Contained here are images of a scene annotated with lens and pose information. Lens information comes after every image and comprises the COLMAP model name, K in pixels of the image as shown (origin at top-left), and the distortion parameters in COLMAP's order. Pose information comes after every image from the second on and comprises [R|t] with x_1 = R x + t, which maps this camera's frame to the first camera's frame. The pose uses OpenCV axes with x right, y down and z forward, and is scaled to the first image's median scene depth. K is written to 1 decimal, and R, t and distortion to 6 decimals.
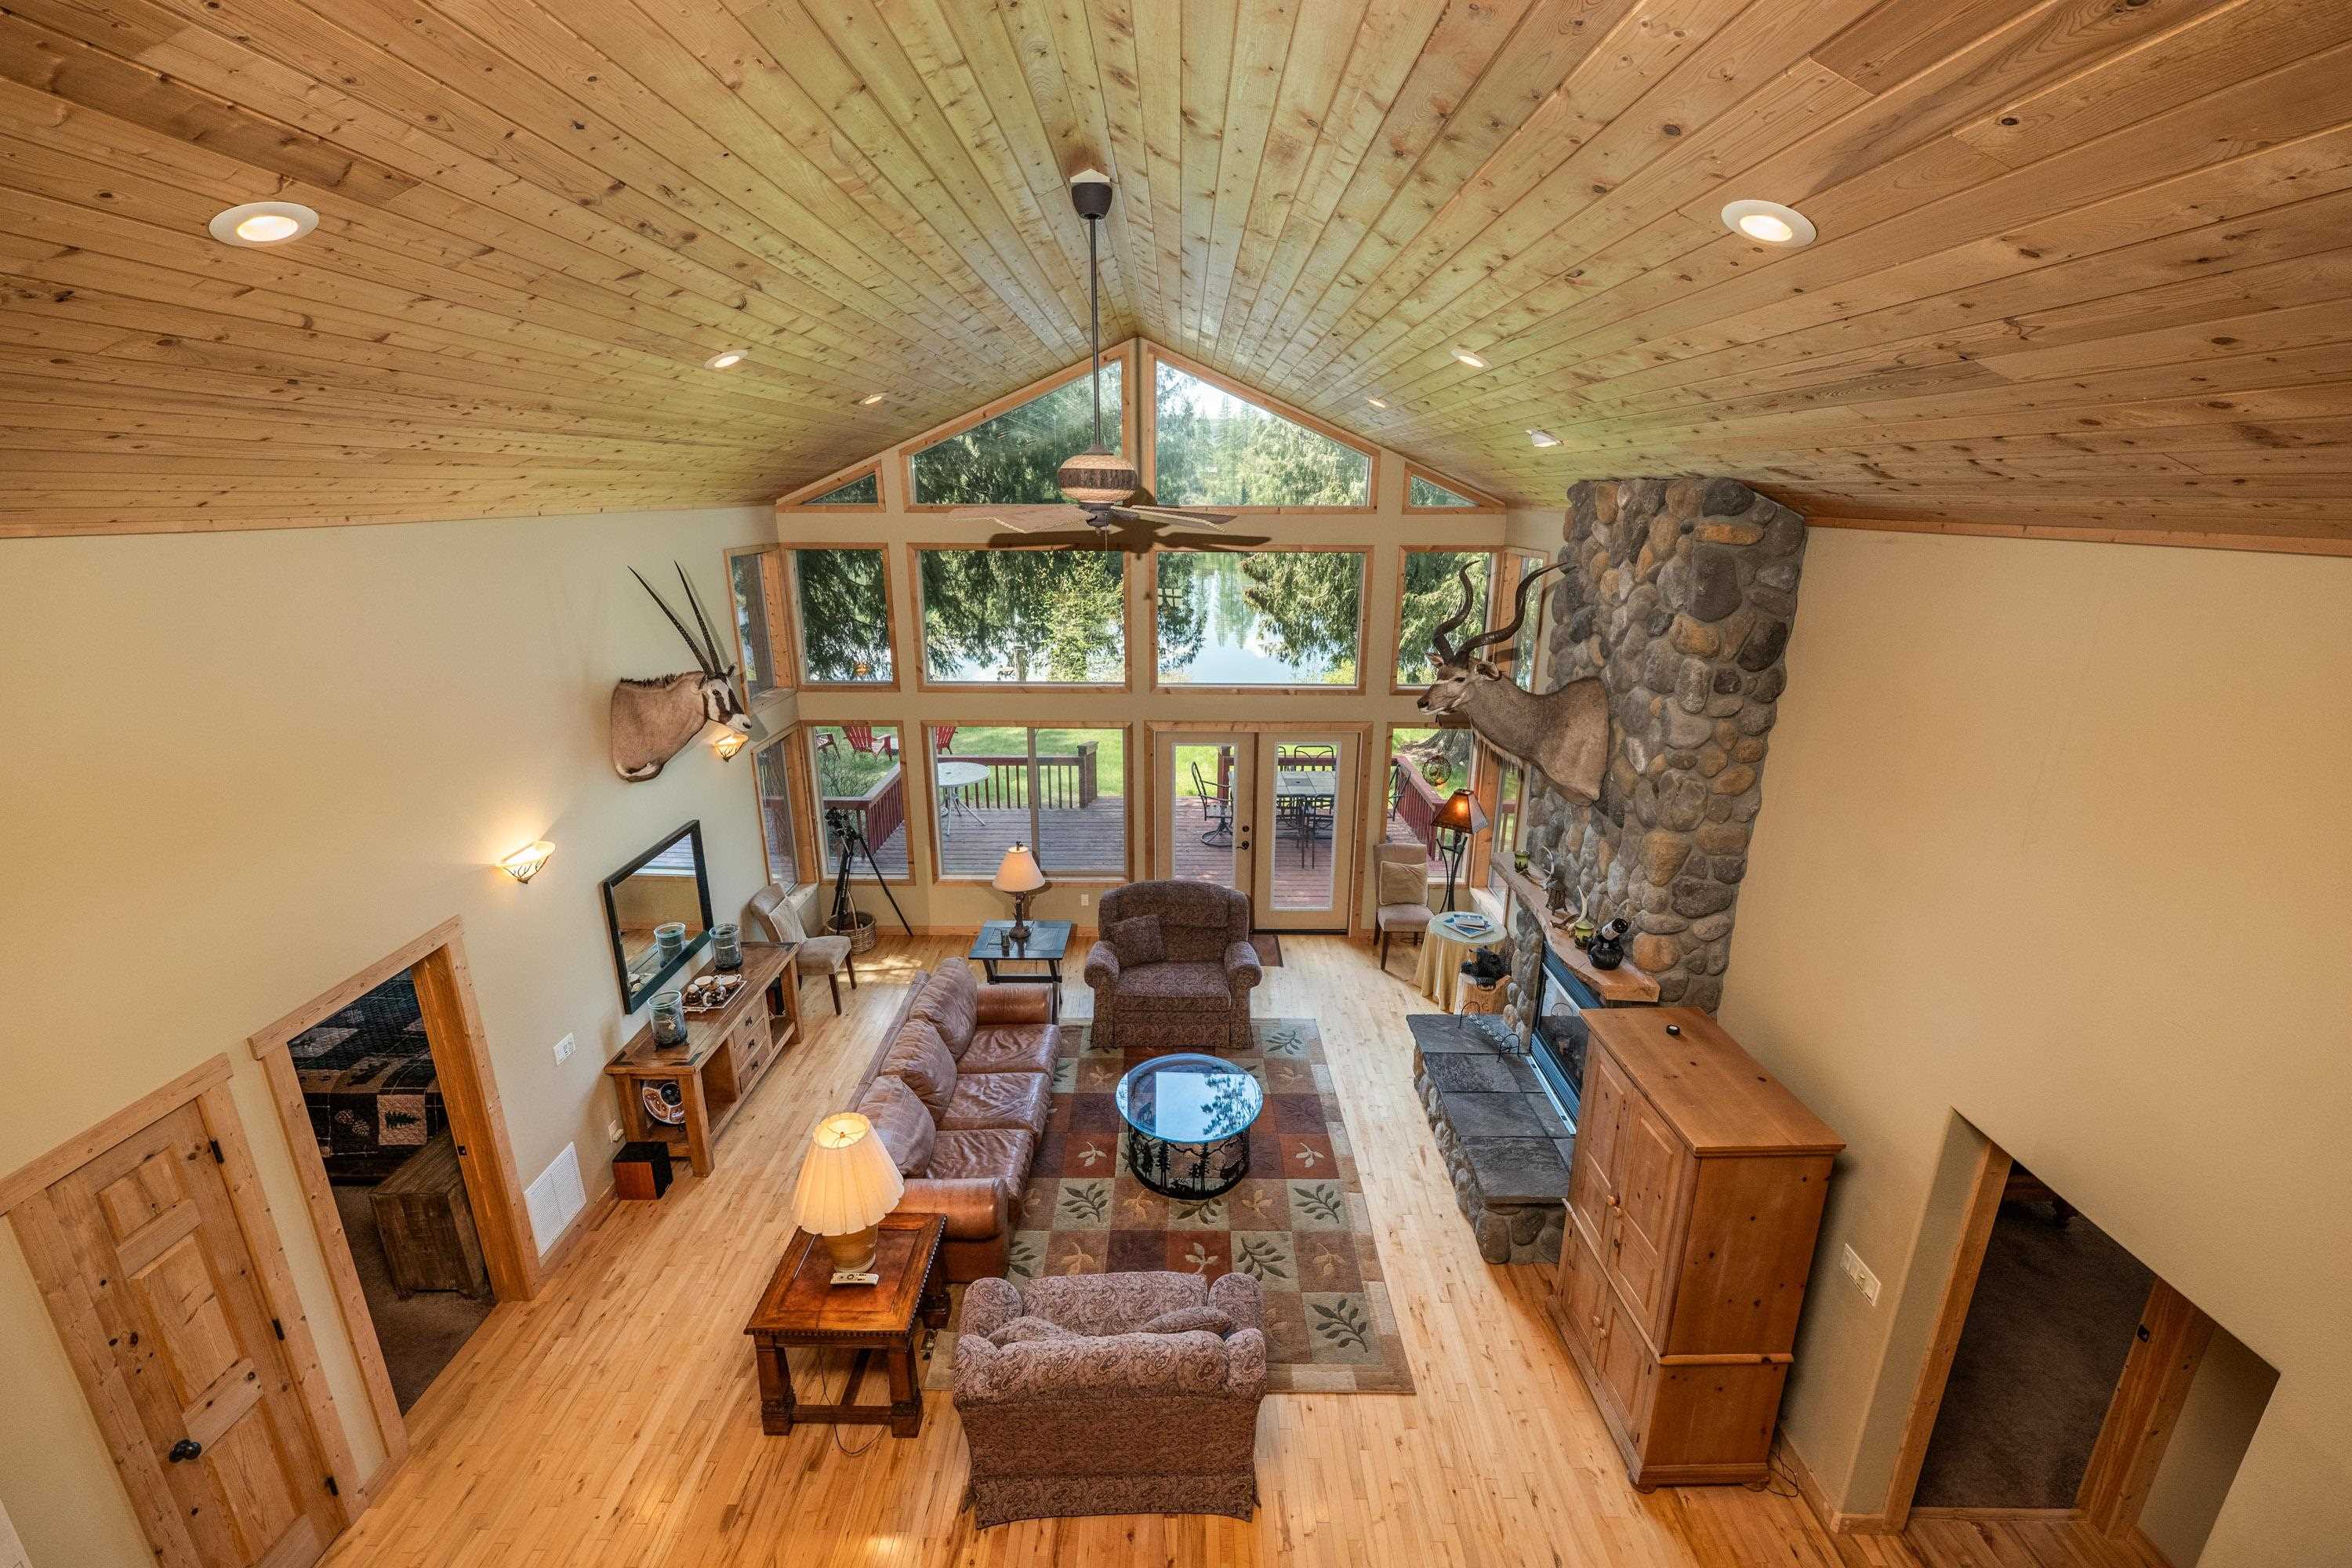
lens RADIAL K [[955.7, 0, 1168.6], [0, 955.7, 779.6], [0, 0, 1]] dist [0.001948, 0.000311]
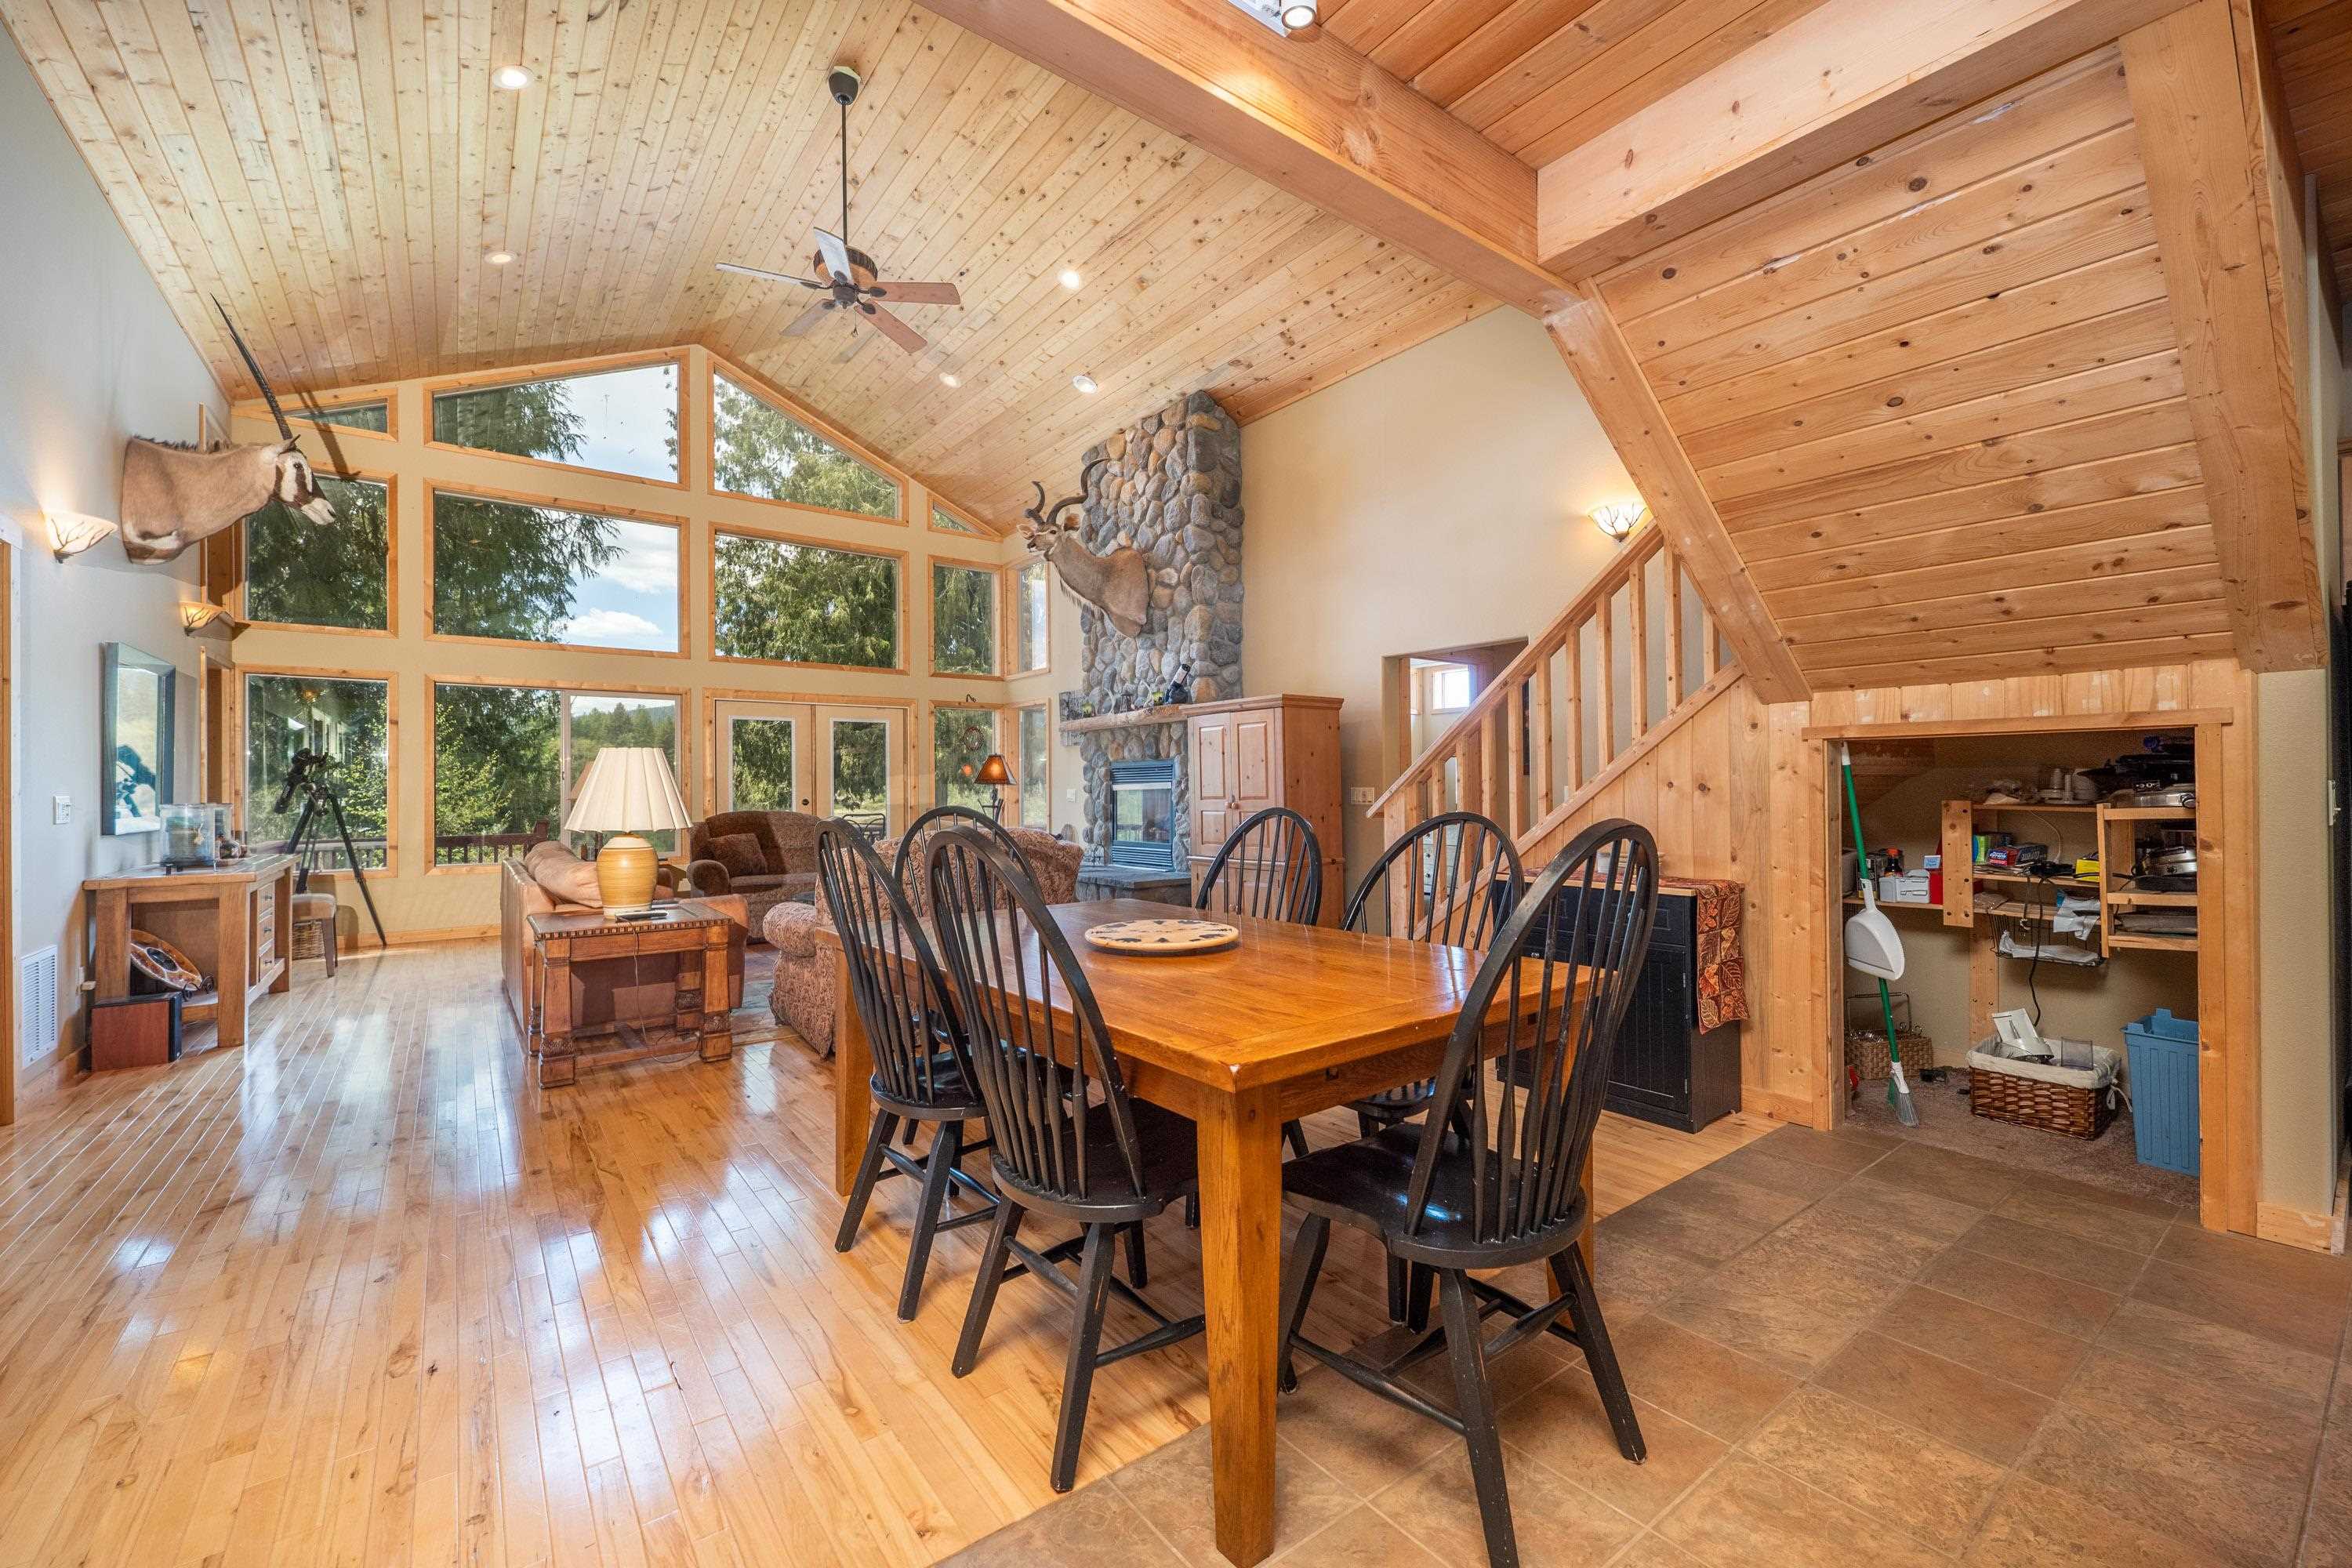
lens RADIAL K [[955.7, 0, 1168.6], [0, 955.7, 779.6], [0, 0, 1]] dist [0.001948, 0.000311]
pose [[0.795743, -0.000509, 0.605635, -0.458824], [0.182554, 0.953691, -0.239056, 0.678666], [-0.577467, 0.300788, 0.758985, -0.065299]]
